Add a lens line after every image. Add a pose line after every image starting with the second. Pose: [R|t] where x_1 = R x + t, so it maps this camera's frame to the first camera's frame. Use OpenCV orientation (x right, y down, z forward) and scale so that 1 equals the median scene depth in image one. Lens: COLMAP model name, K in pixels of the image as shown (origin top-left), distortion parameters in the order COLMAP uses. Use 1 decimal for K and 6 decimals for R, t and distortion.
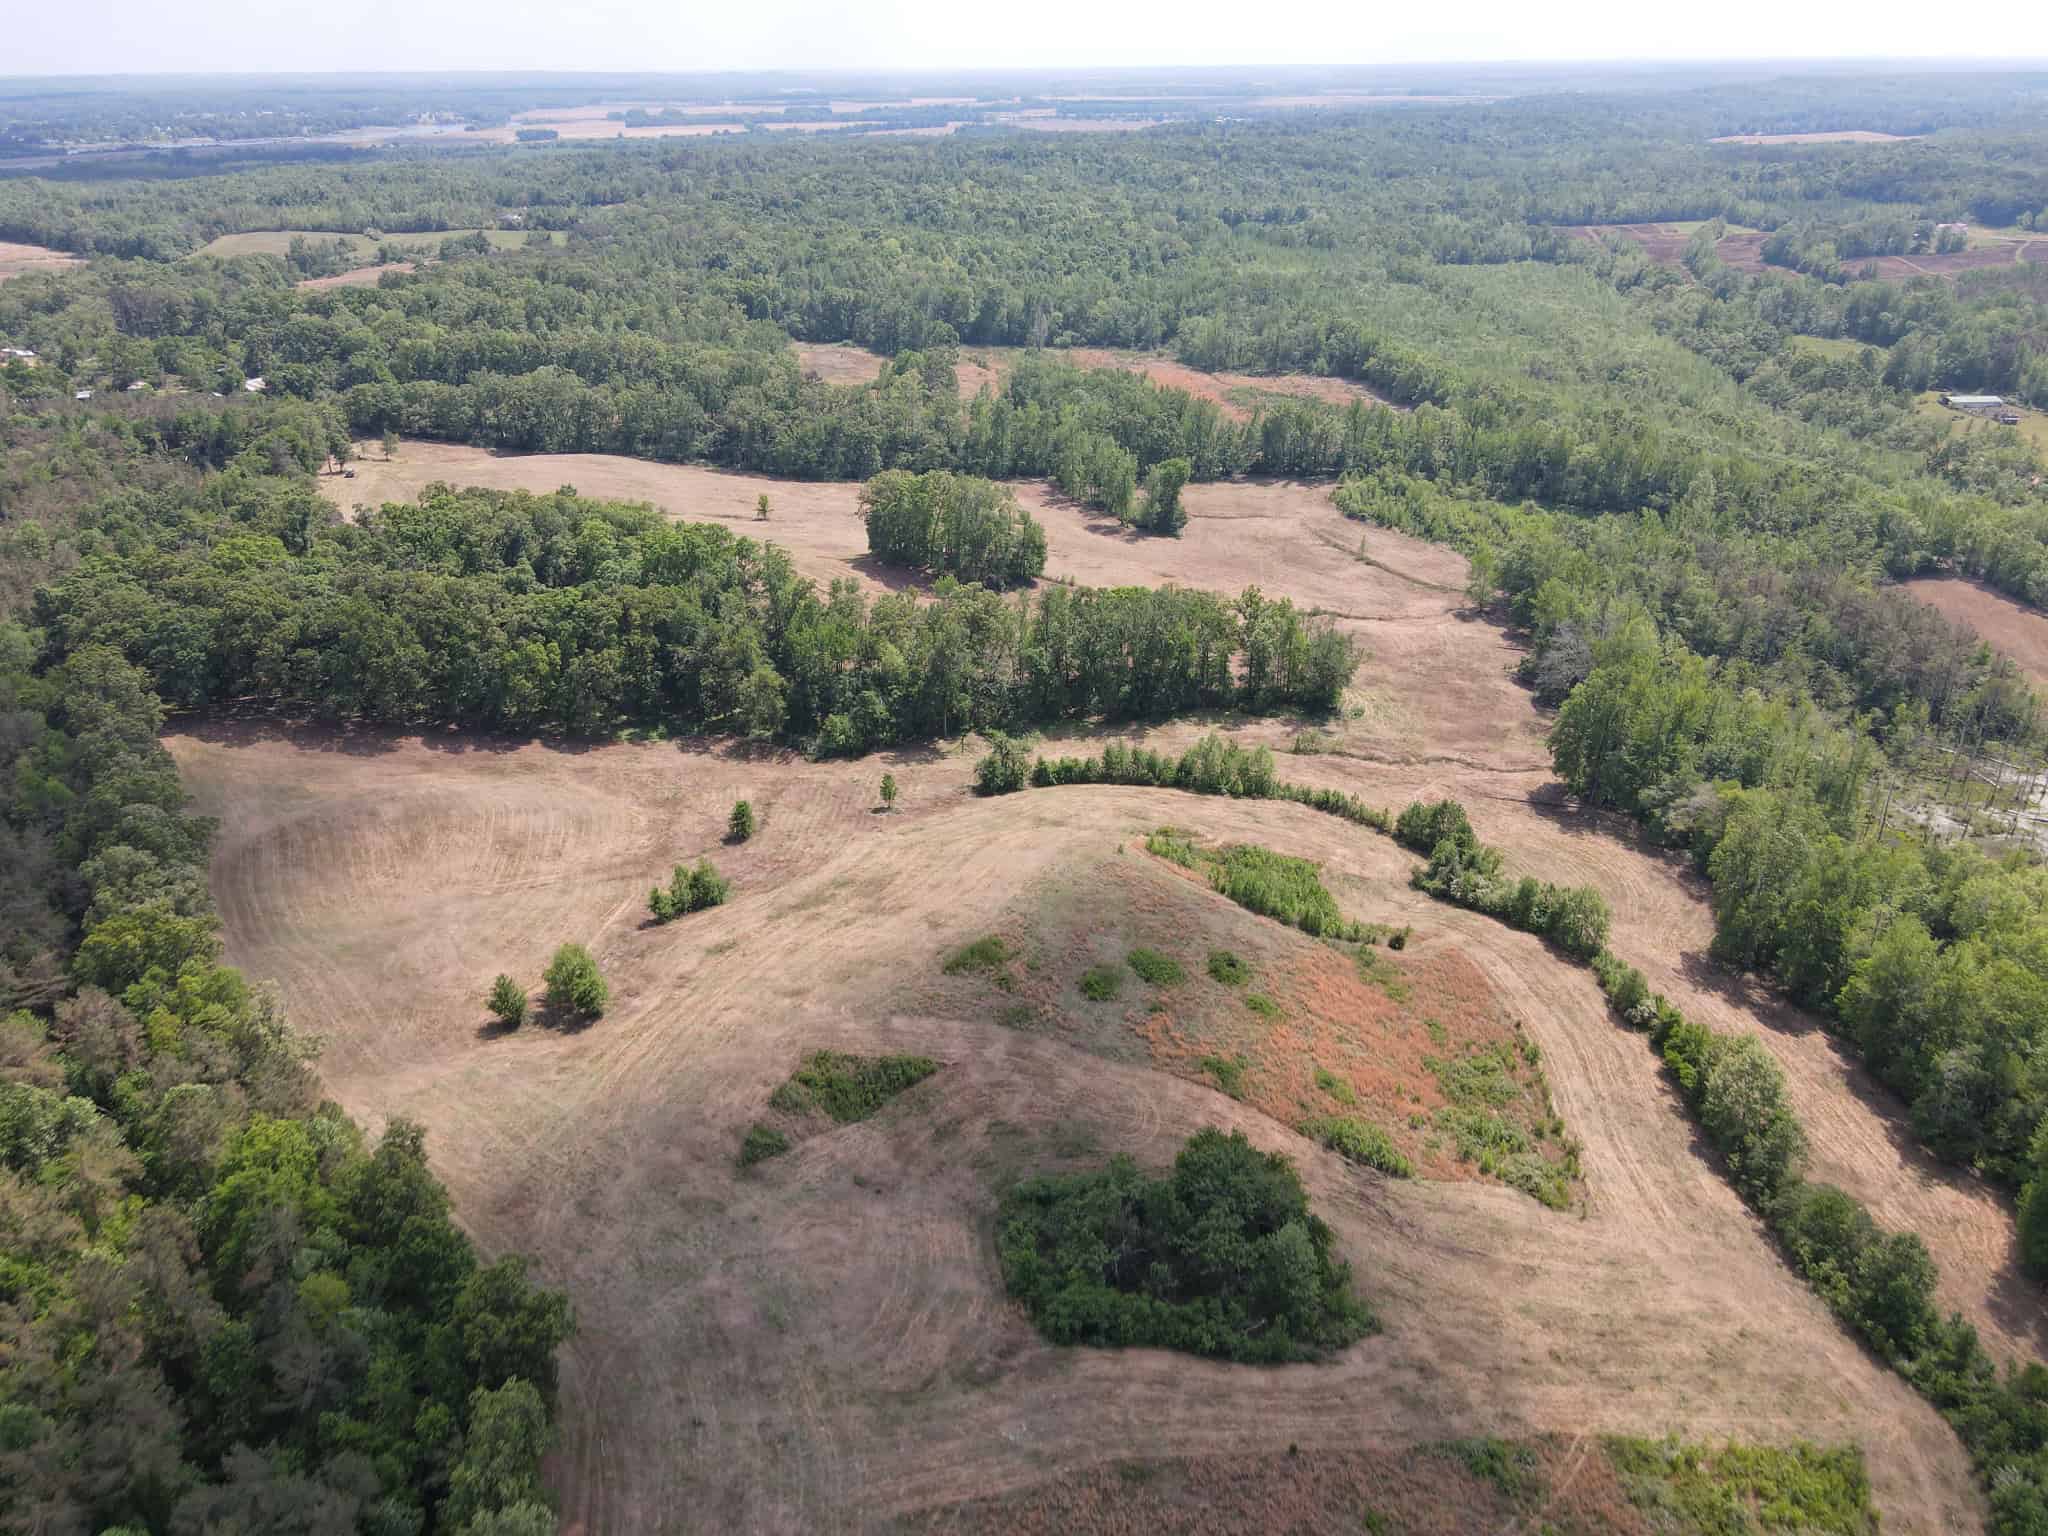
lens RADIAL K [[1478.7, 0, 1023.0], [0, 1478.7, 767.4], [0, 0, 1]] dist [-0.013009, 0.024315]
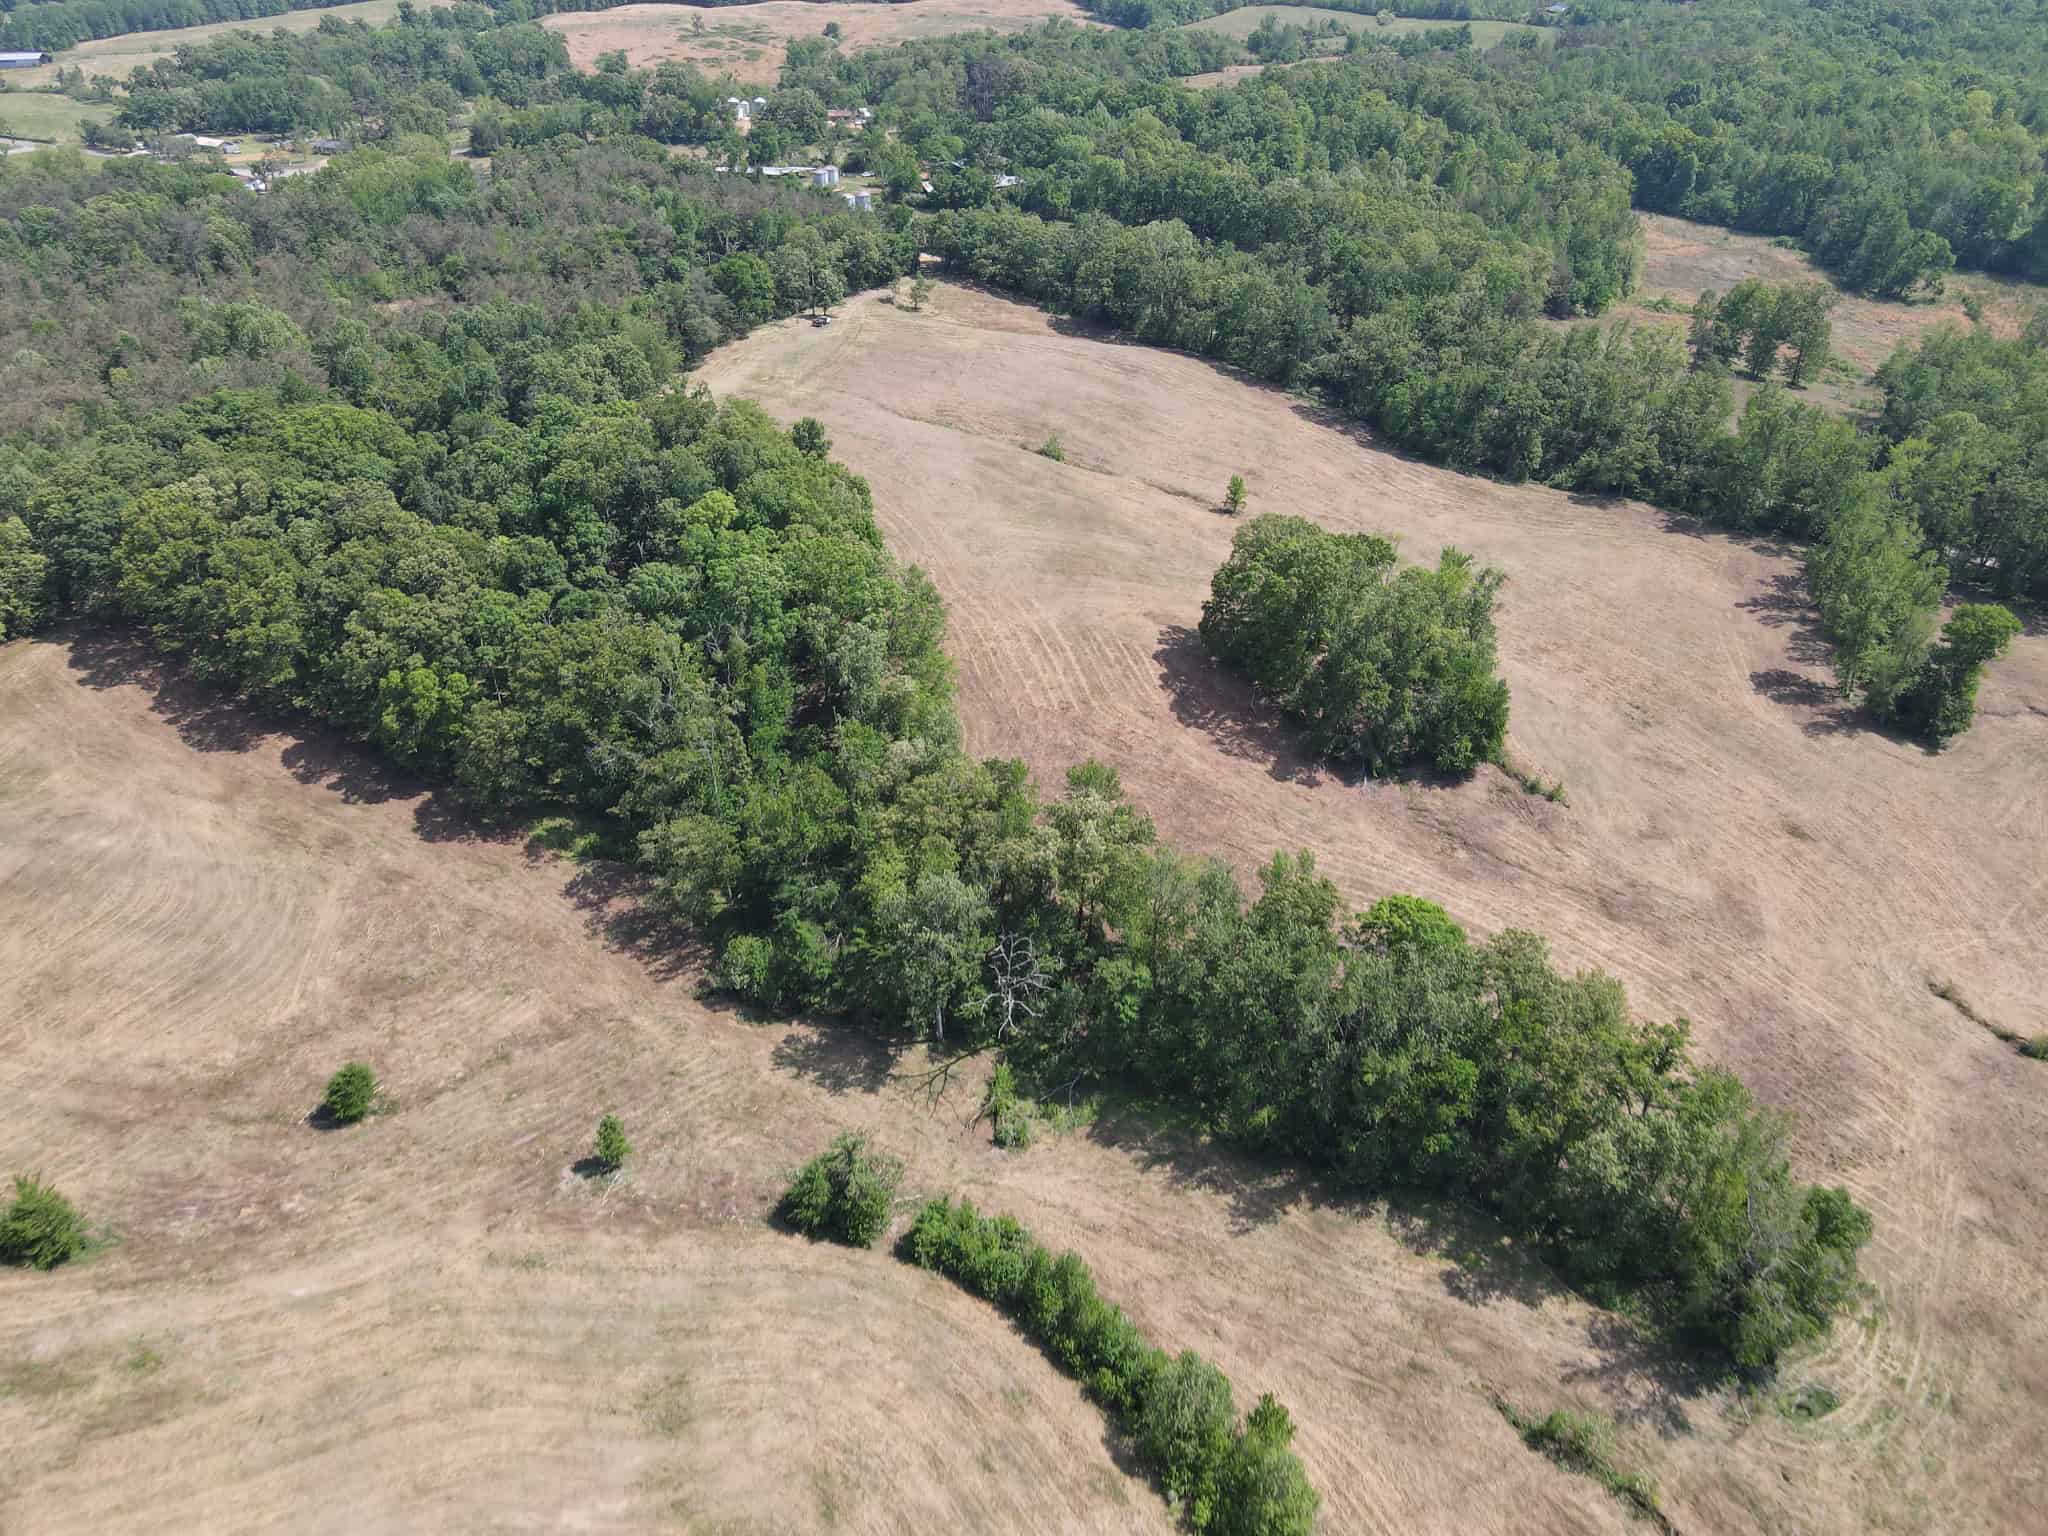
lens RADIAL K [[1478.7, 0, 1023.5], [0, 1478.7, 767.6], [0, 0, 1]] dist [-0.013009, 0.024315]
pose [[0.733657, 0.377630, -0.564927, 0.263451], [-0.304670, 0.925919, 0.223270, -0.265236], [0.607390, 0.008312, 0.794360, 0.592856]]
